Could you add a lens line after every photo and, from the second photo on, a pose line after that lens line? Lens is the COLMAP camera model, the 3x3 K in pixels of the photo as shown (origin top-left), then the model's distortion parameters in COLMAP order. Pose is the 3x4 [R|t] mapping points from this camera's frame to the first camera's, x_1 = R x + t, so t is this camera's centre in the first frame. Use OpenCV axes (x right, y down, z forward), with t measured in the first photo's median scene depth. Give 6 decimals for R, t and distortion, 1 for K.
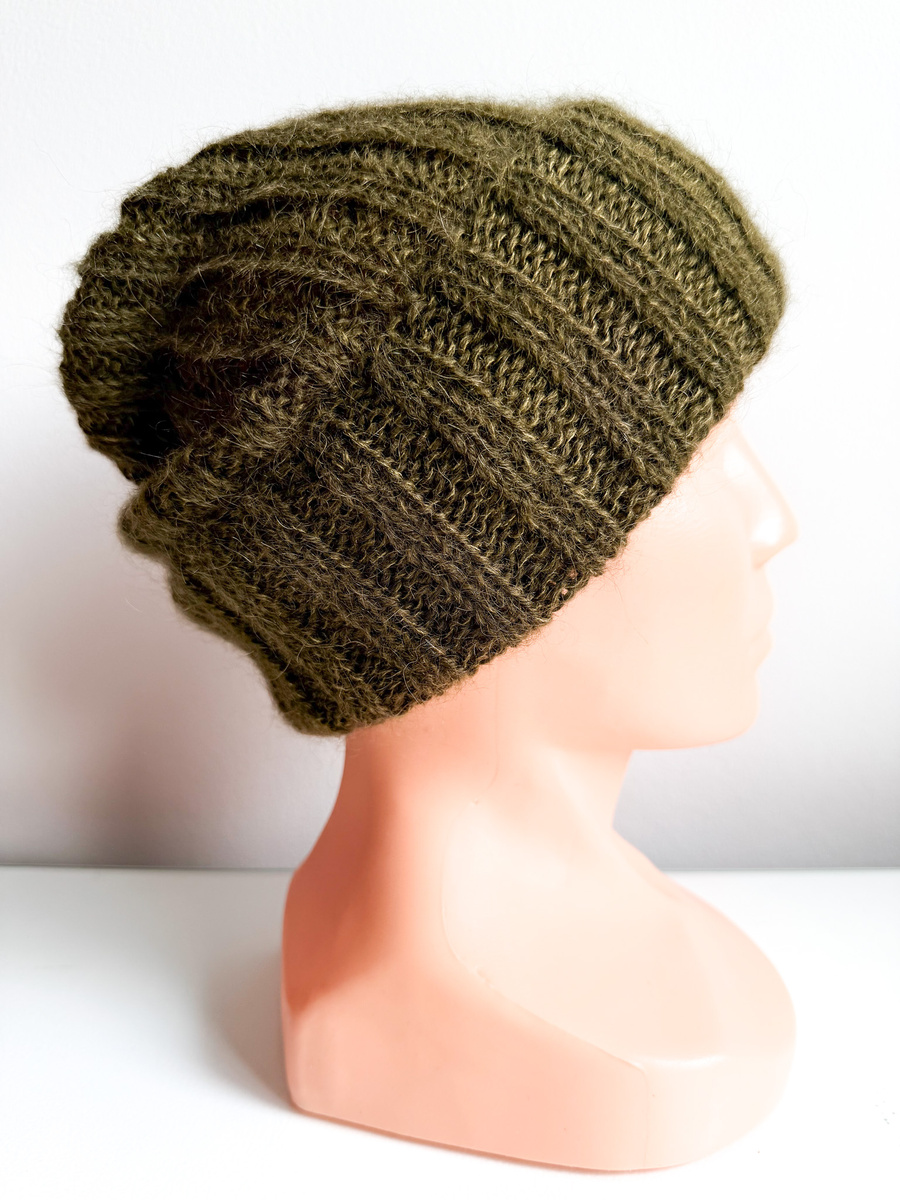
lens RADIAL K [[826.3, 0, 451.8], [0, 826.3, 601.9], [0, 0, 1]] dist [0.058782, -0.012201]
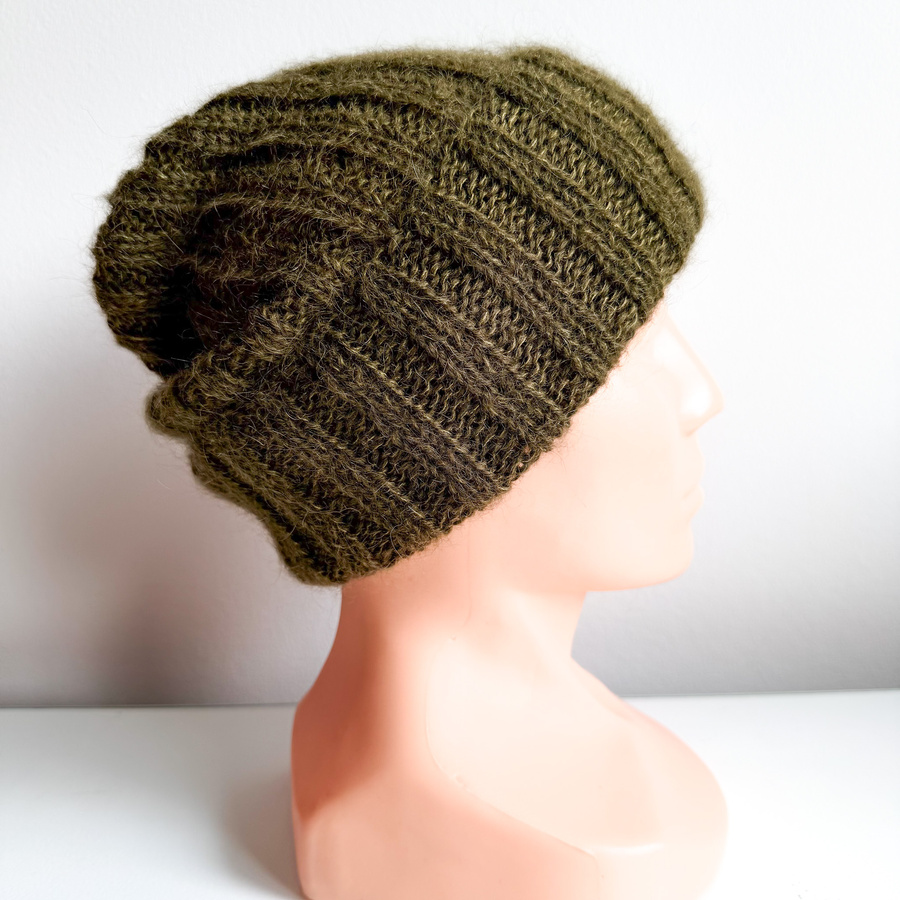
lens RADIAL K [[903.9, 0, 450.1], [0, 903.9, 449.4], [0, 0, 1]] dist [0.104684, 0.000000]
pose [[0.999743, -0.019256, 0.011982, 0.015792], [0.019030, 0.999644, 0.018716, -0.062294], [-0.012339, -0.018483, 0.999753, -0.339429]]
